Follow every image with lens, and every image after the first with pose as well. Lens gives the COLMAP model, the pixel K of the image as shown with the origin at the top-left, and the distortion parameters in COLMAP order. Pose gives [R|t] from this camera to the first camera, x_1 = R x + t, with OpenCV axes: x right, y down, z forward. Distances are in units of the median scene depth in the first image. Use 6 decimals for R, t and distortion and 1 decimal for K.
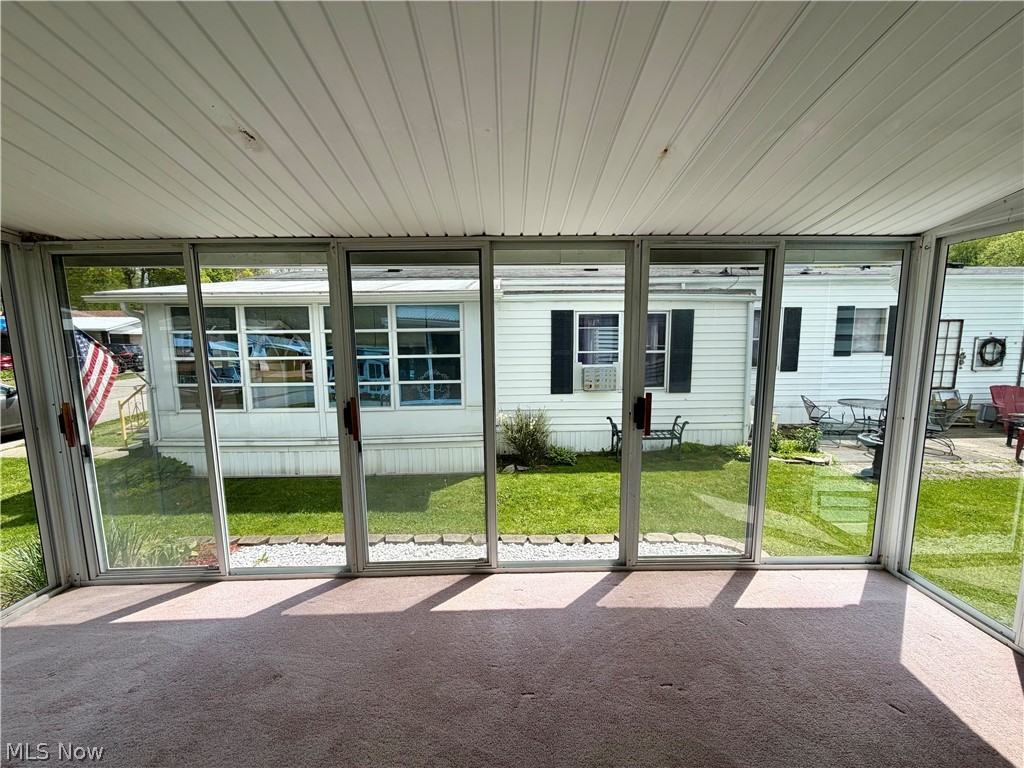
lens RADIAL K [[407.6, 0, 514.5], [0, 407.6, 385.2], [0, 0, 1]] dist [-0.000063, -0.000157]
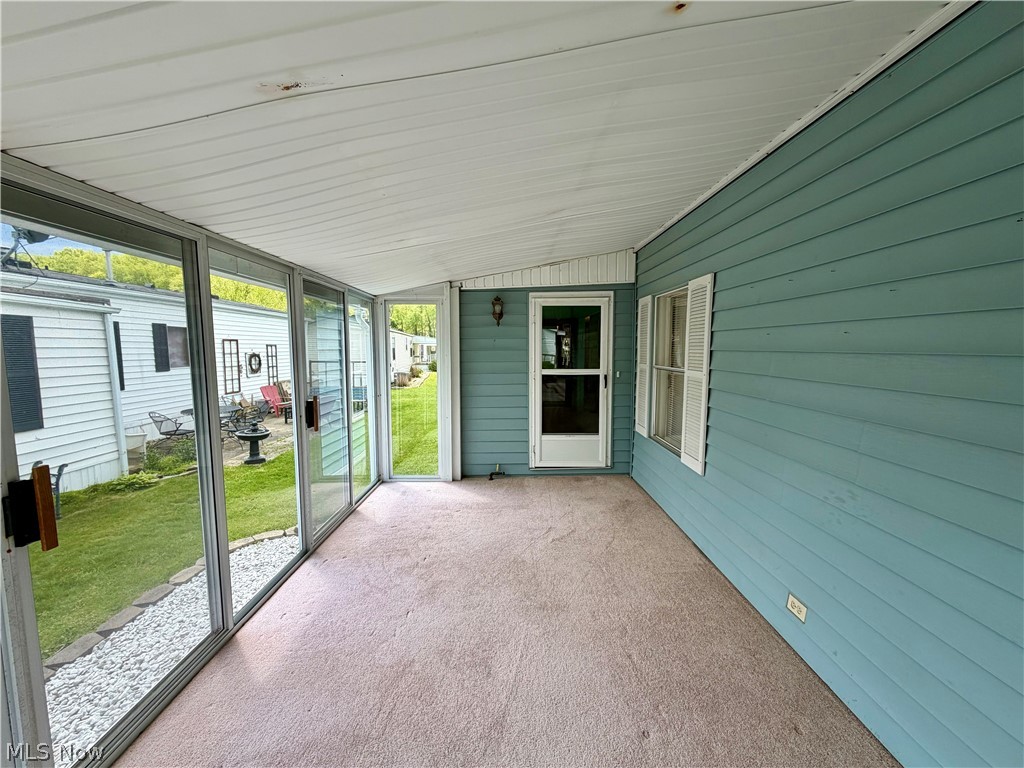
lens RADIAL K [[407.6, 0, 514.5], [0, 407.6, 385.2], [0, 0, 1]] dist [-0.000063, -0.000157]
pose [[0.006382, -0.083424, 0.996494, -0.241523], [0.125562, 0.988694, 0.081967, -0.009937], [-0.992065, 0.124599, 0.016785, 0.104073]]
